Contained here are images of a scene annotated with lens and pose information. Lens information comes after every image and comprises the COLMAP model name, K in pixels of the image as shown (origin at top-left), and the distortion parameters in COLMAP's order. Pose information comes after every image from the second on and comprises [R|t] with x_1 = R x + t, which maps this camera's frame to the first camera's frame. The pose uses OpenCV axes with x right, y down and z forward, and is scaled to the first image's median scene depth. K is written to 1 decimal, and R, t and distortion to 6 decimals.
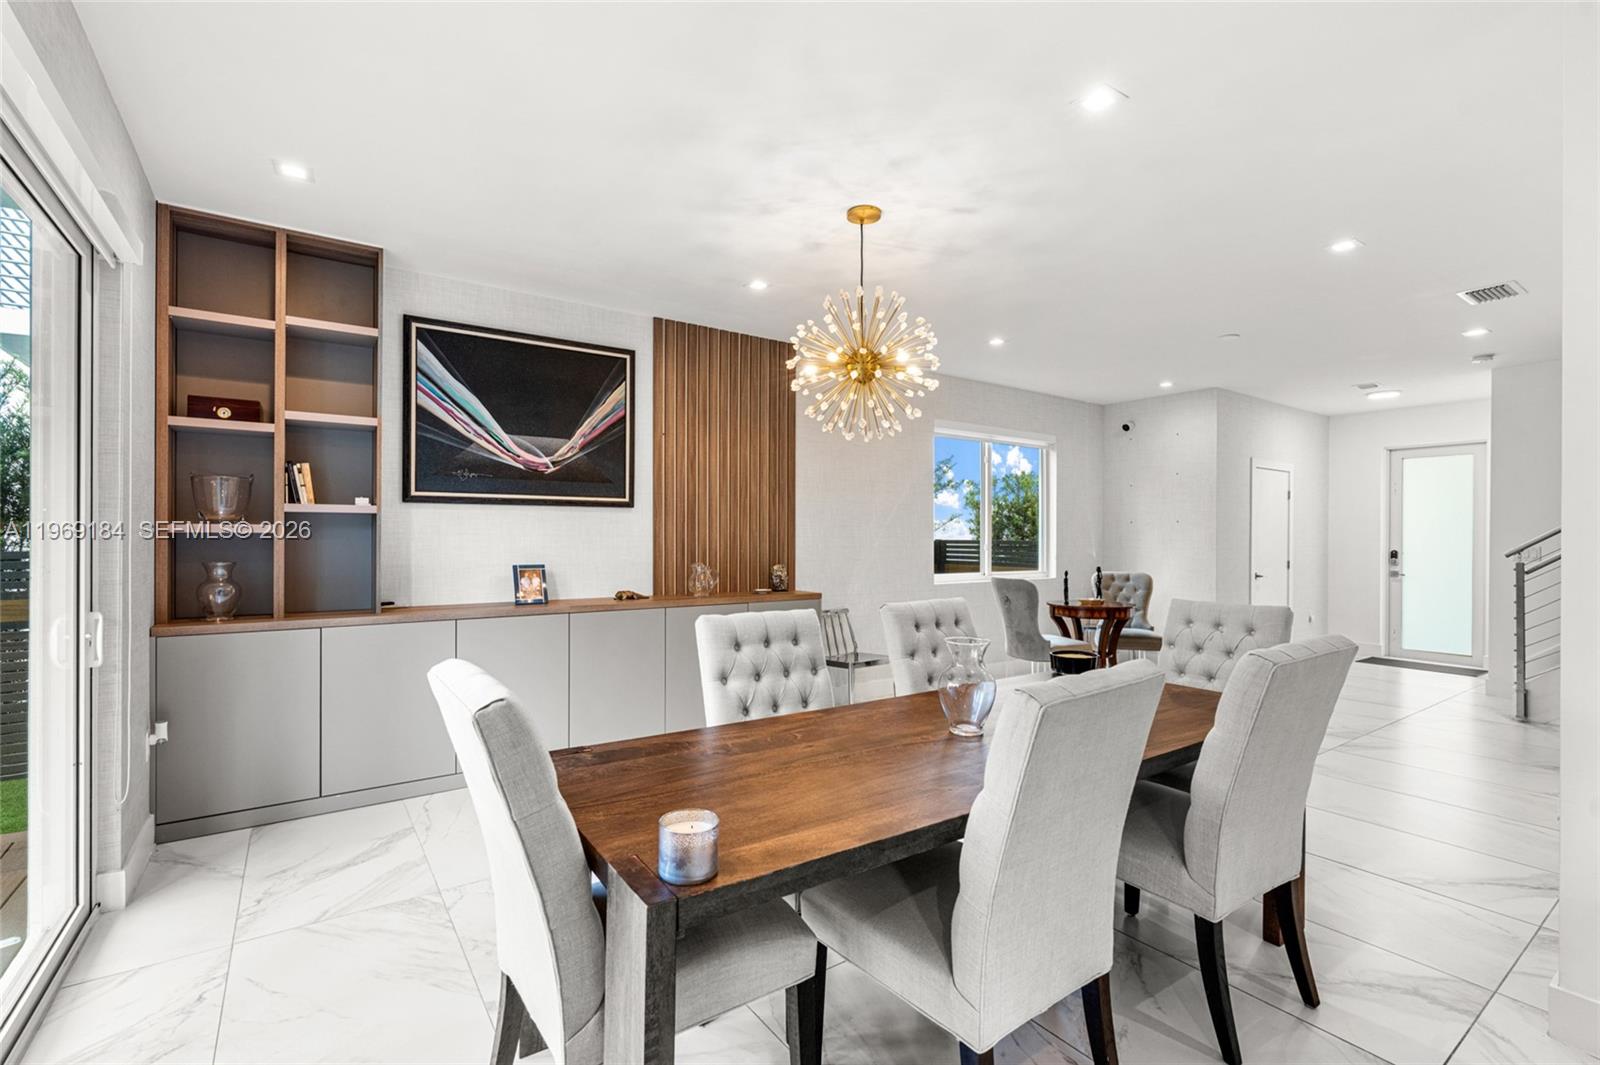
lens RADIAL K [[715.0, 0, 793.5], [0, 715.0, 538.0], [0, 0, 1]] dist [-0.004838, 0.000474]
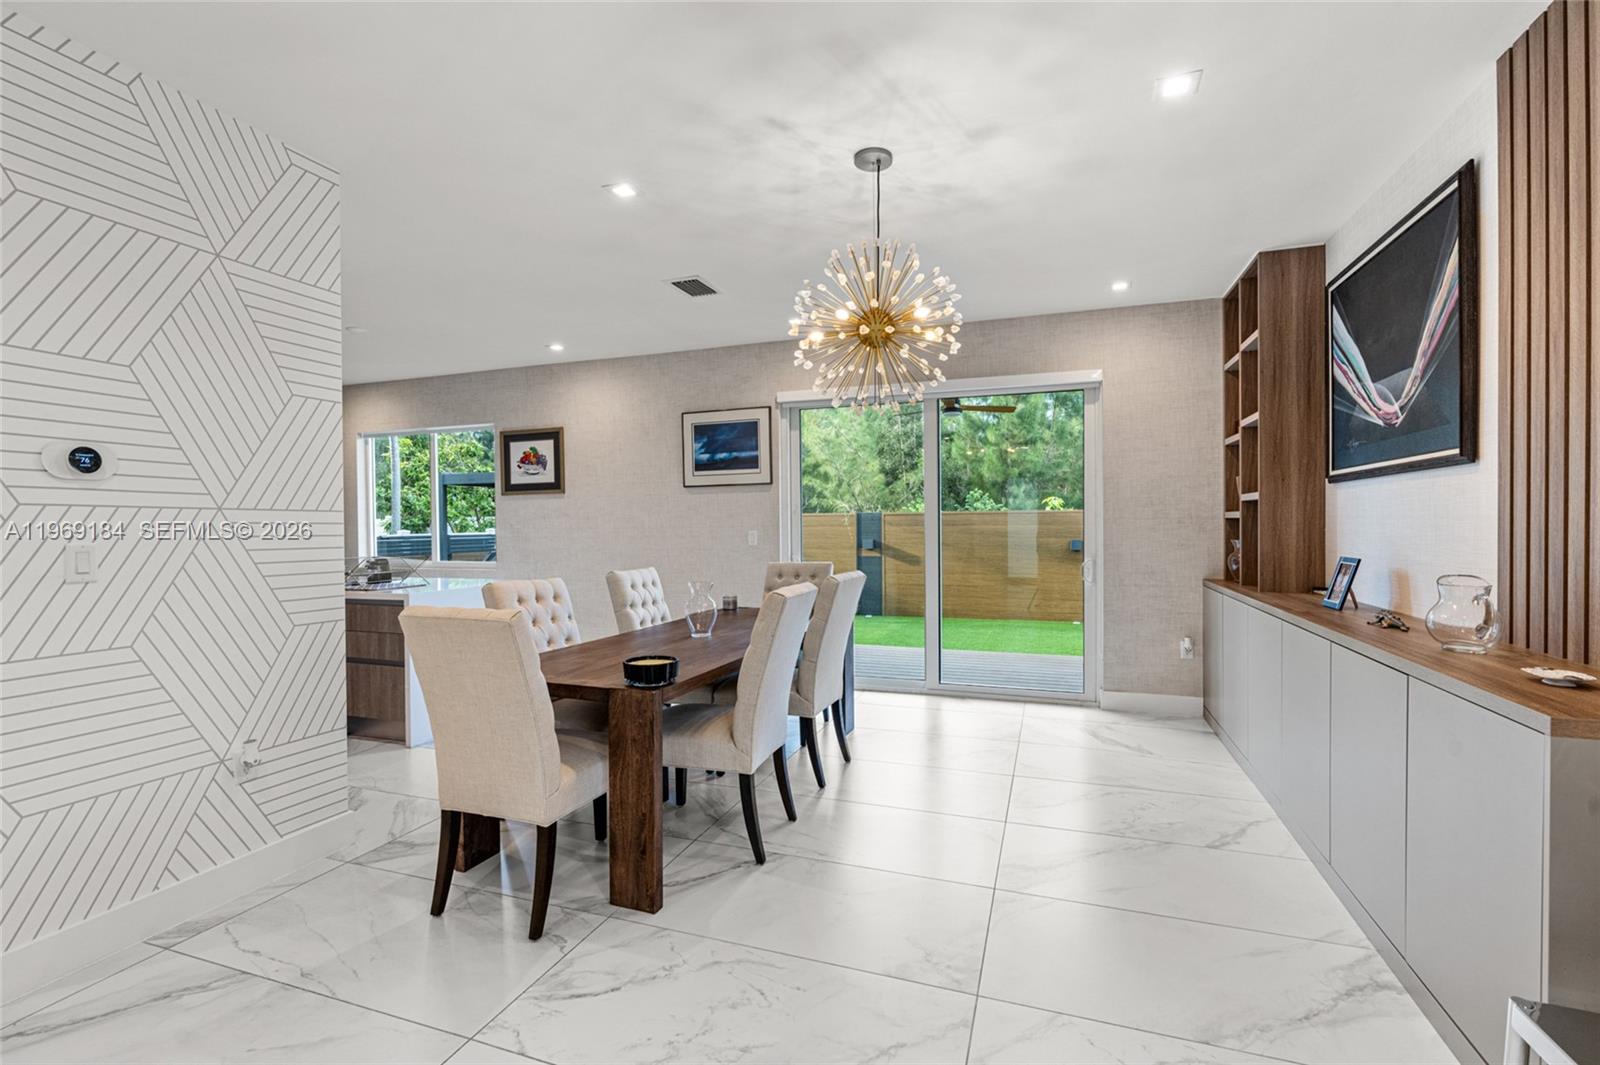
lens RADIAL K [[715.0, 0, 811.4], [0, 715.0, 532.5], [0, 0, 1]] dist [-0.004838, 0.000474]
pose [[-0.794909, 0.015450, -0.606532, 0.411864], [0.011066, 0.999879, 0.010966, -0.002390], [0.606628, 0.002005, -0.794983, 0.970819]]
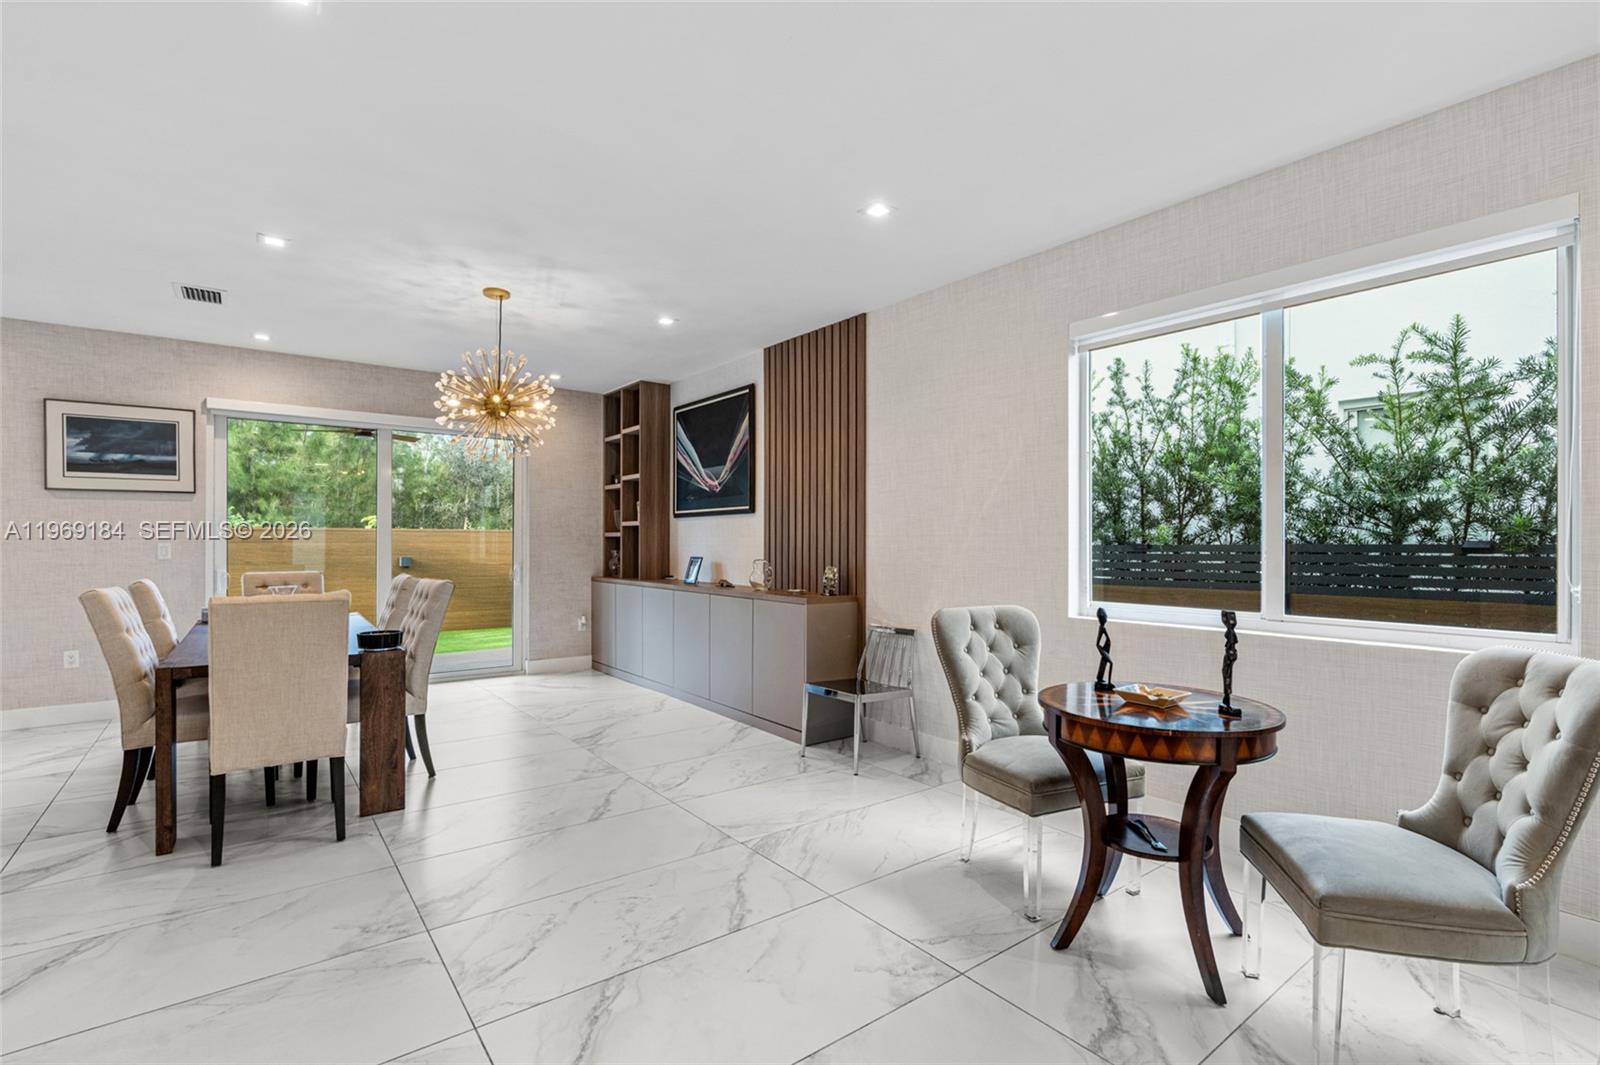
lens RADIAL K [[715.0, 0, 807.8], [0, 715.0, 537.3], [0, 0, 1]] dist [-0.004838, 0.000474]
pose [[0.072812, -0.005795, -0.997329, 0.858379], [0.001869, 0.999982, -0.005674, 0.004912], [0.997344, -0.001451, 0.072821, 0.869279]]
